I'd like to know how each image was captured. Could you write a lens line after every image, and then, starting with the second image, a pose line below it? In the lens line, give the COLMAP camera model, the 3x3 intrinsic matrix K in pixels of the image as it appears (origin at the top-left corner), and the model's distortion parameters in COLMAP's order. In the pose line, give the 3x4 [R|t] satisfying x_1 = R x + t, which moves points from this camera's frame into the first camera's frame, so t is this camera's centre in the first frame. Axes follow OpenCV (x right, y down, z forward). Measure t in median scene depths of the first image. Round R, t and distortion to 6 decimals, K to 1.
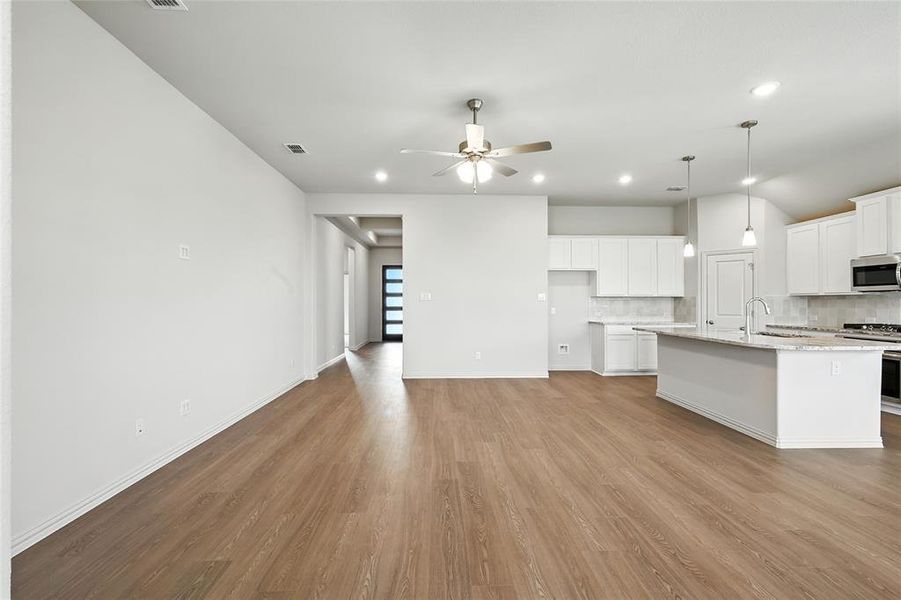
lens RADIAL K [[395.6, 0, 451.0], [0, 395.6, 300.0], [0, 0, 1]] dist [0.006454, -0.000539]
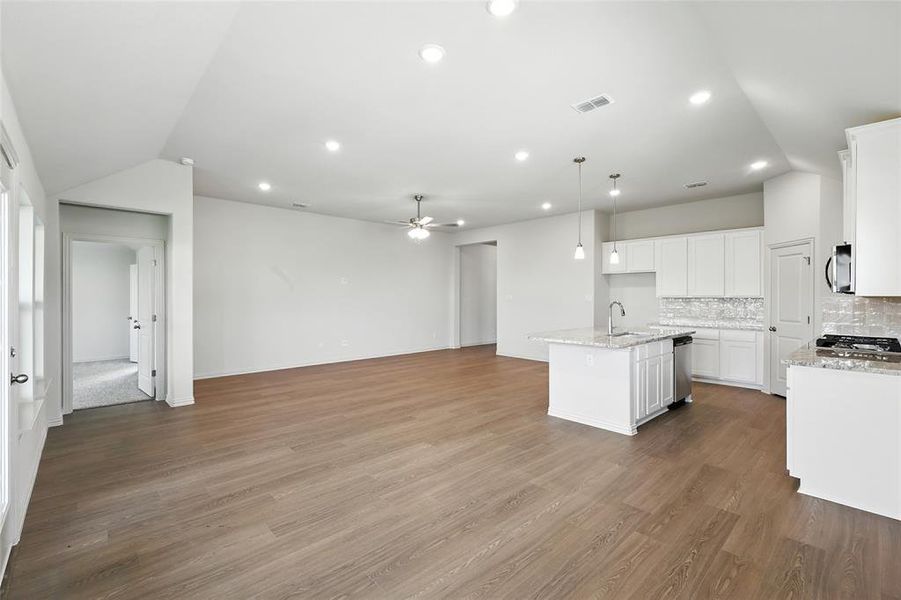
lens RADIAL K [[395.6, 0, 450.6], [0, 395.6, 295.6], [0, 0, 1]] dist [0.006454, -0.000539]
pose [[0.656778, -0.001202, -0.754083, 1.100660], [-0.000849, 0.999997, -0.002334, -0.015271], [0.754083, 0.002173, 0.656775, -0.080586]]
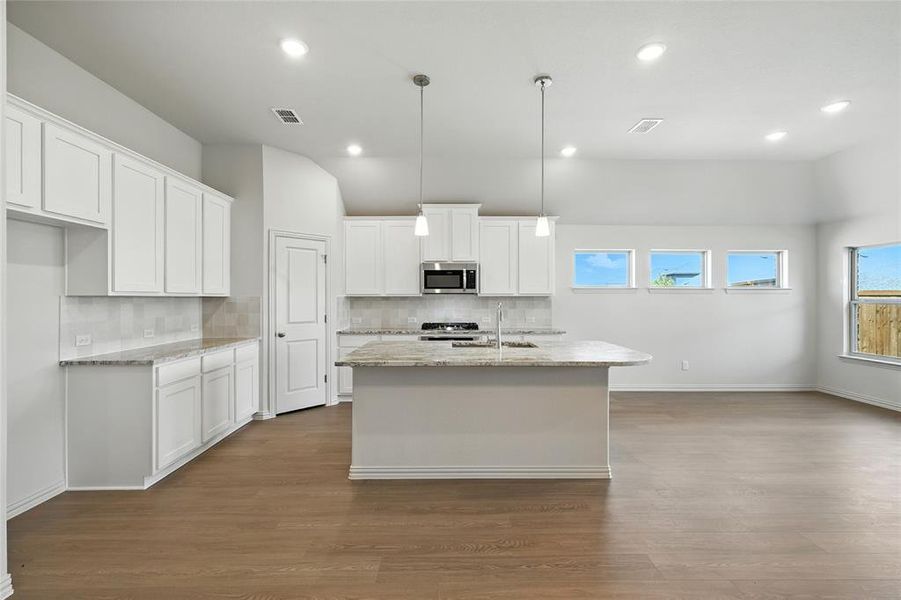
lens RADIAL K [[395.6, 0, 451.7], [0, 395.6, 298.3], [0, 0, 1]] dist [0.006454, -0.000539]
pose [[0.021183, -0.003412, 0.999770, -0.028171], [-0.003186, 0.999989, 0.003481, -0.012440], [-0.999771, -0.003259, 0.021172, 0.906778]]
